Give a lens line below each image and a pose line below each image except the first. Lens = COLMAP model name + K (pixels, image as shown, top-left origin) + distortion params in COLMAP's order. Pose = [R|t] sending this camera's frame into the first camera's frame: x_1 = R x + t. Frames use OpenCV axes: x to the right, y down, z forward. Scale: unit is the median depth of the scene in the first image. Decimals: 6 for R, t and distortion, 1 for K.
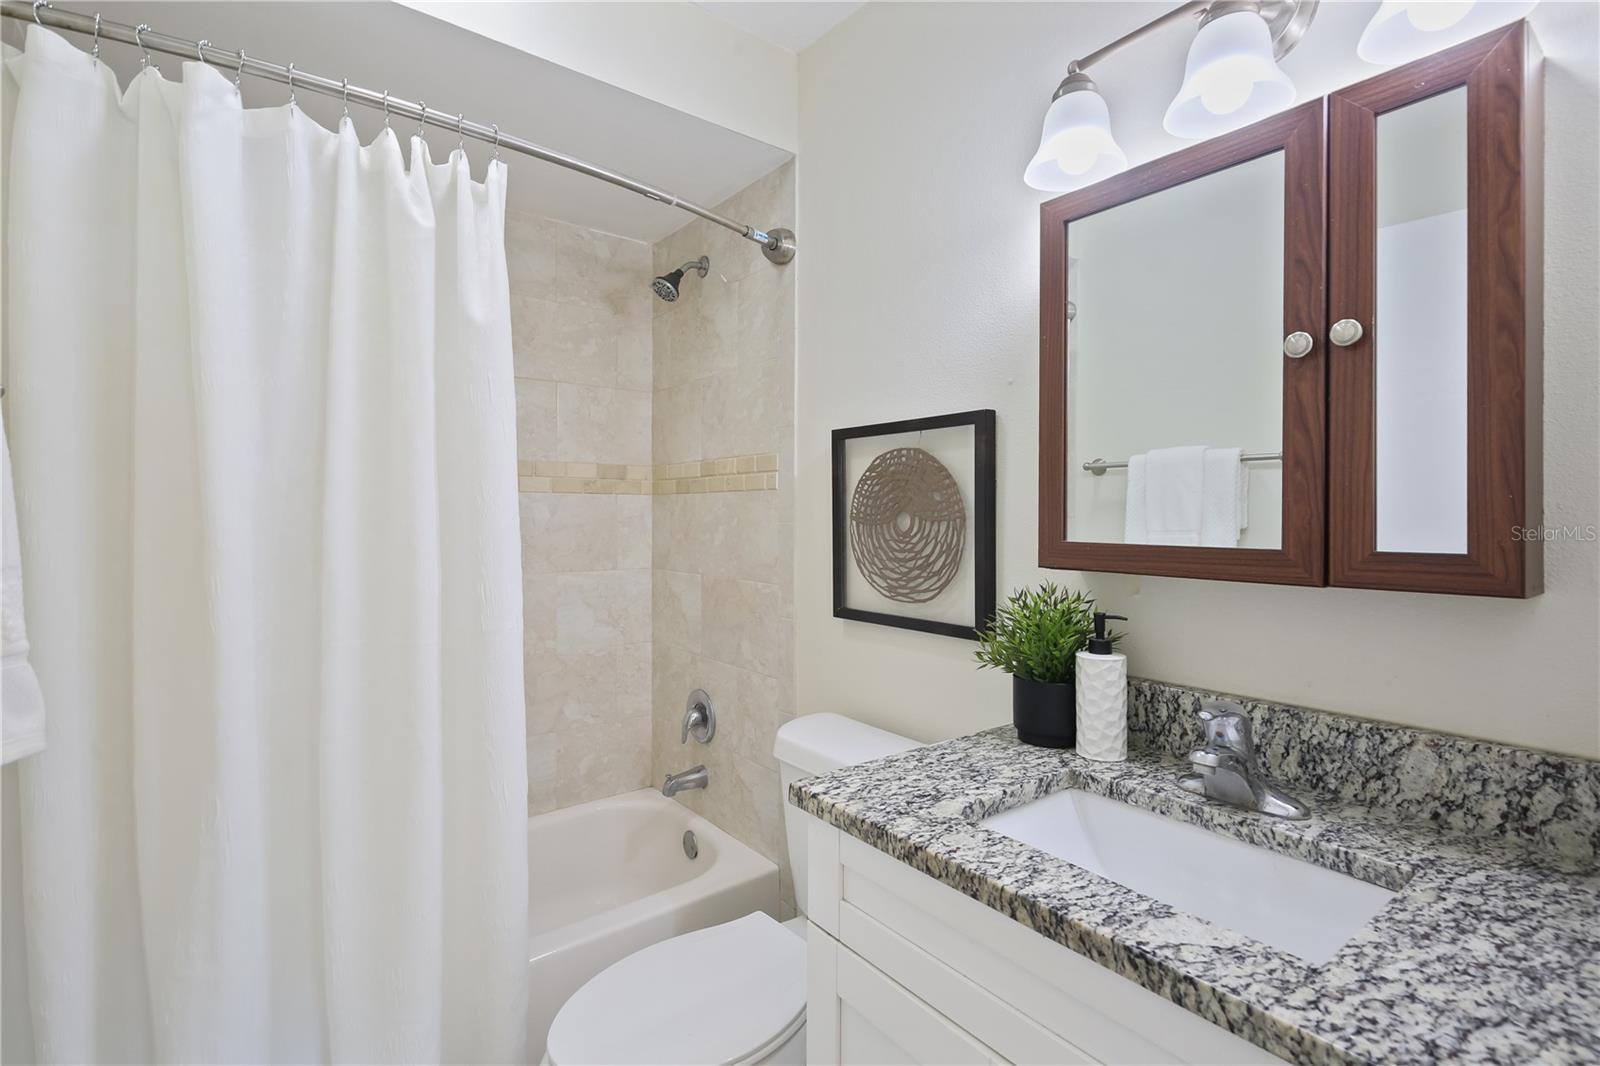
lens RADIAL K [[736.3, 0, 809.2], [0, 736.3, 528.1], [0, 0, 1]] dist [0.004535, -0.000945]
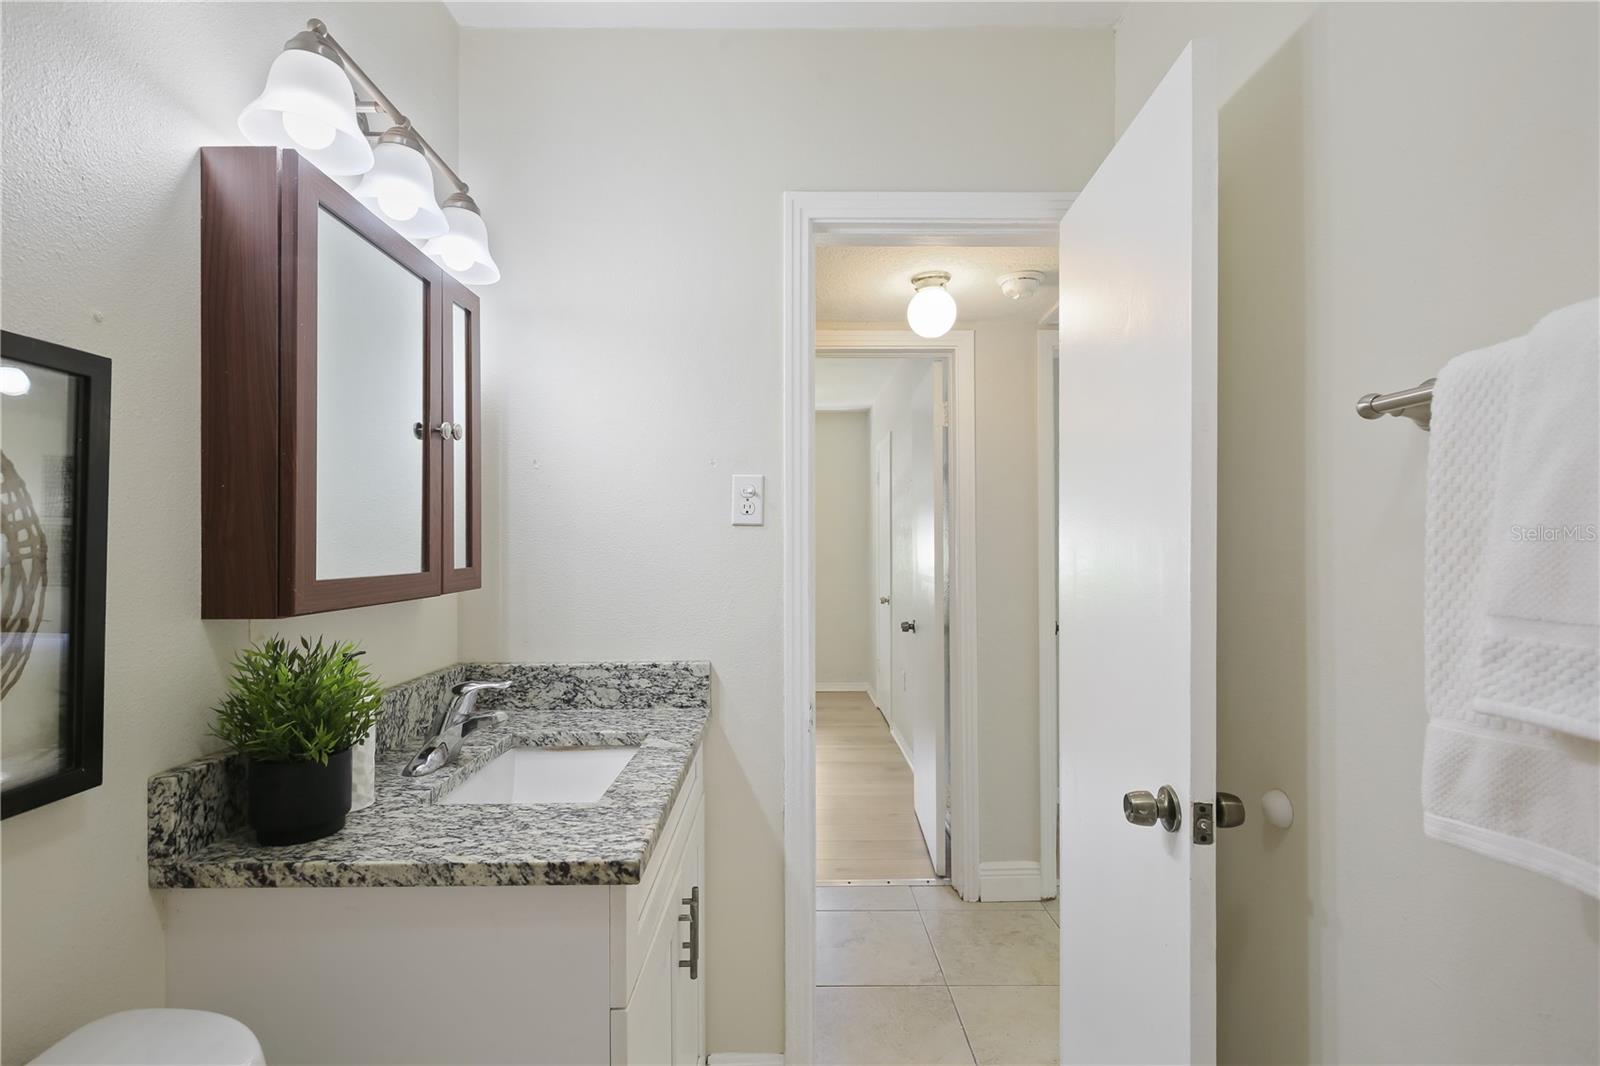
lens RADIAL K [[736.3, 0, 799.8], [0, 736.3, 535.3], [0, 0, 1]] dist [0.004535, -0.000945]
pose [[-0.800282, 0.004916, 0.599604, -0.712580], [0.007219, 0.999973, 0.001437, -0.034156], [-0.599581, 0.005478, -0.800295, 1.615046]]
